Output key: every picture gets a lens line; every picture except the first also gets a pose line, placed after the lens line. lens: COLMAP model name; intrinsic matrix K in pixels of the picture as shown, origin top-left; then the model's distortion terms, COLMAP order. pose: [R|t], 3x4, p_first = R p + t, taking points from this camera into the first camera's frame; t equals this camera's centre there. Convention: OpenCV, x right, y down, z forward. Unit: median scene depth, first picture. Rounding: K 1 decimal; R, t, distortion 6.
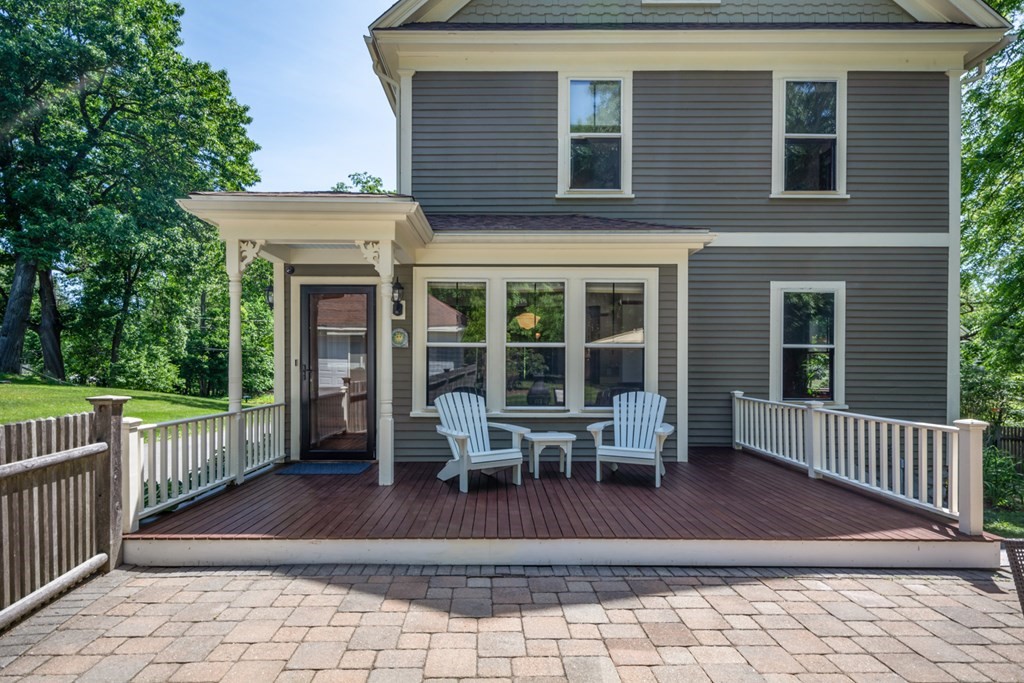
lens RADIAL K [[536.6, 0, 496.8], [0, 536.6, 355.6], [0, 0, 1]] dist [0.006899, 0.001084]
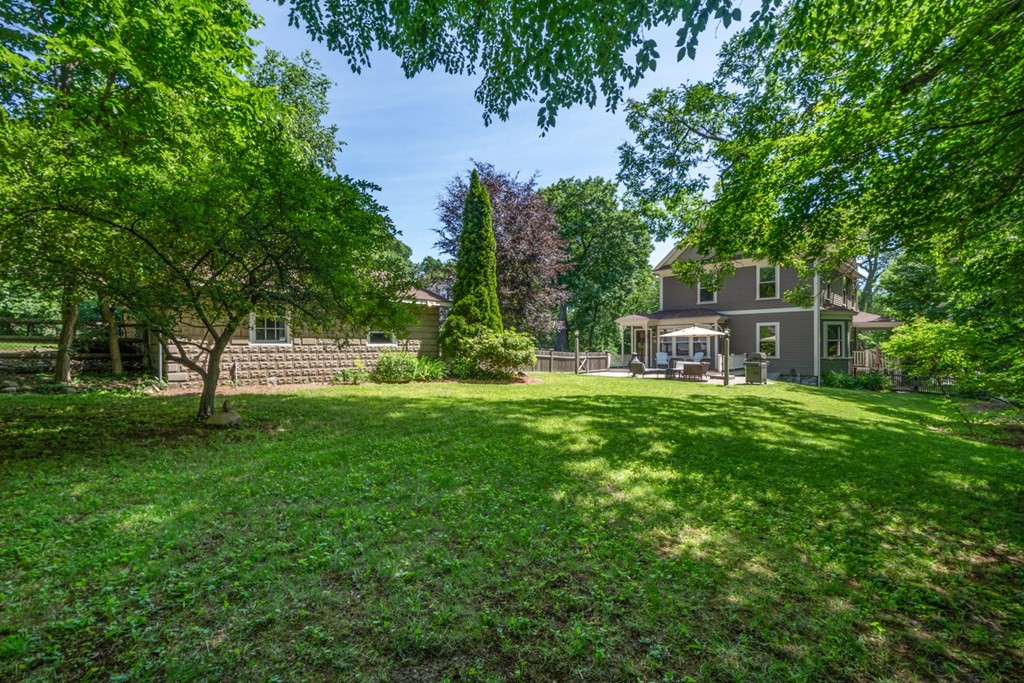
lens RADIAL K [[456.0, 0, 512.0], [0, 456.0, 341.5], [0, 0, 1]] dist [-0.000363, -0.000018]
pose [[0.717897, -0.014520, -0.695998, 1.728799], [0.015961, 0.999863, -0.004395, -0.029343], [0.695966, -0.007953, 0.718031, -2.801116]]
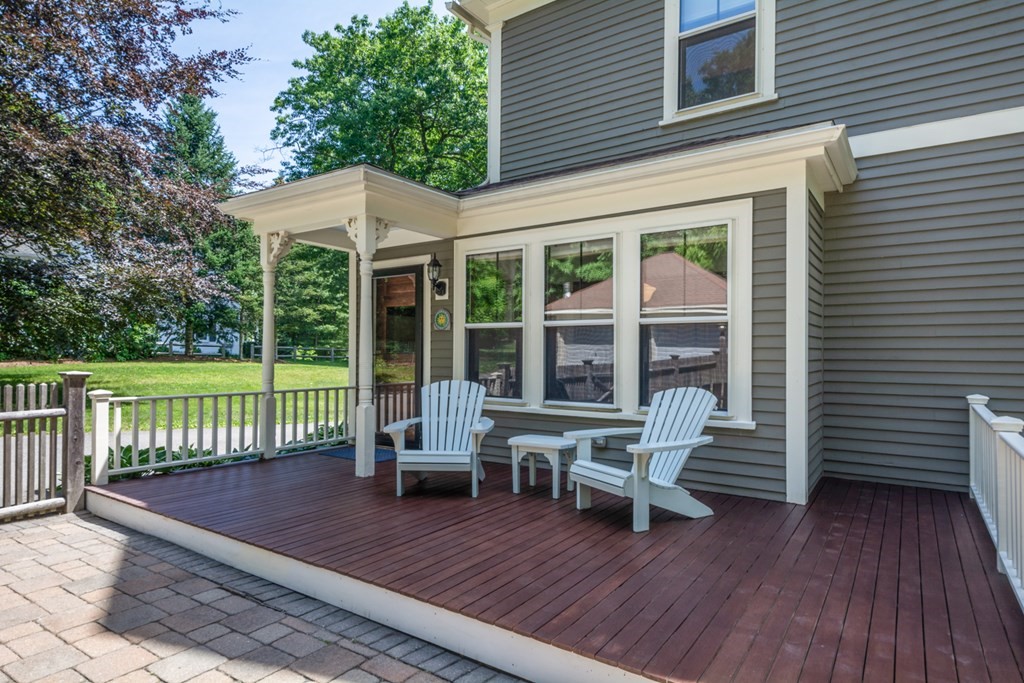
lens RADIAL K [[565.5, 0, 512.0], [0, 565.5, 341.5], [0, 0, 1]] dist [0.031081, -0.028867]
pose [[0.818799, -0.012438, -0.573946, 0.458517], [0.007834, 0.999914, -0.010494, 0.014970], [0.574027, 0.004096, 0.818826, 0.272232]]
